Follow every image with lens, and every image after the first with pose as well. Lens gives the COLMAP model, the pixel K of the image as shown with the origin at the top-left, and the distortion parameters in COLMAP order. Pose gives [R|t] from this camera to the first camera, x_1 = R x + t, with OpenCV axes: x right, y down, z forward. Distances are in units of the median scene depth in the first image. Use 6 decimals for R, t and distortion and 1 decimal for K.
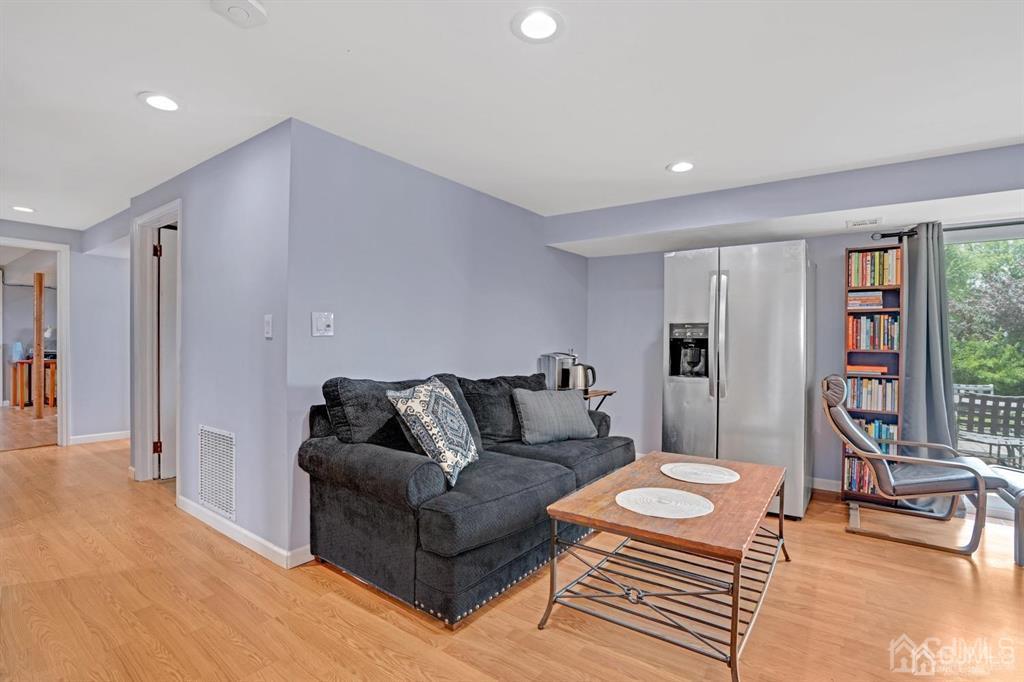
lens RADIAL K [[480.7, 0, 514.1], [0, 480.7, 342.2], [0, 0, 1]] dist [-0.026683, 0.009446]
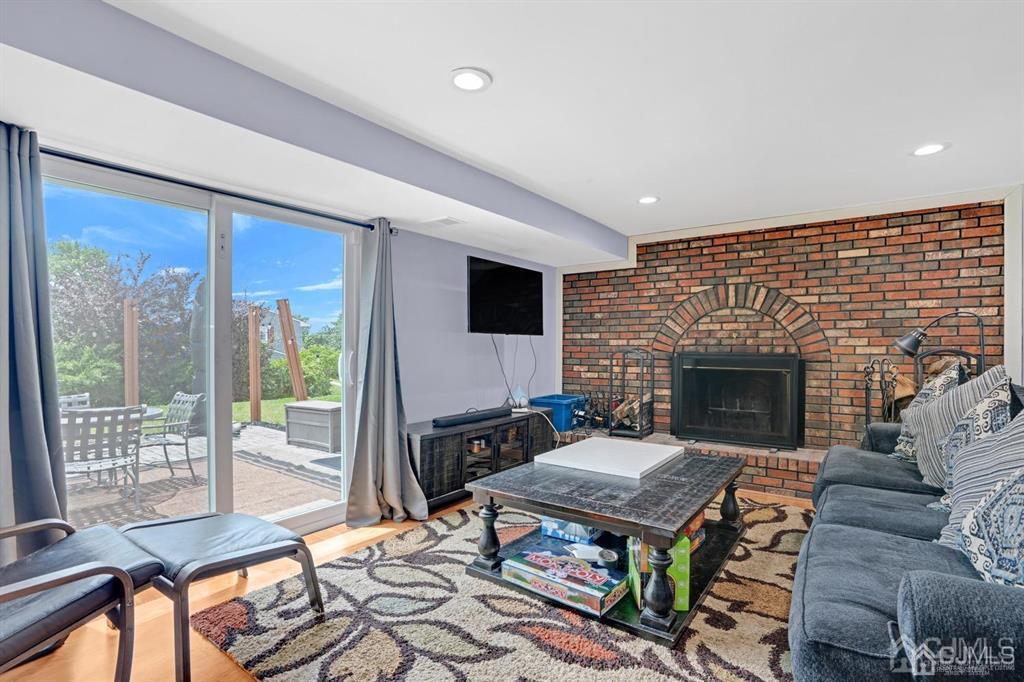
lens RADIAL K [[480.7, 0, 515.9], [0, 480.7, 346.1], [0, 0, 1]] dist [-0.026683, 0.009446]
pose [[0.017147, -0.008395, 0.999818, 0.101965], [0.004677, 0.999954, 0.008315, 0.001338], [-0.999842, 0.004533, 0.017186, 0.123529]]
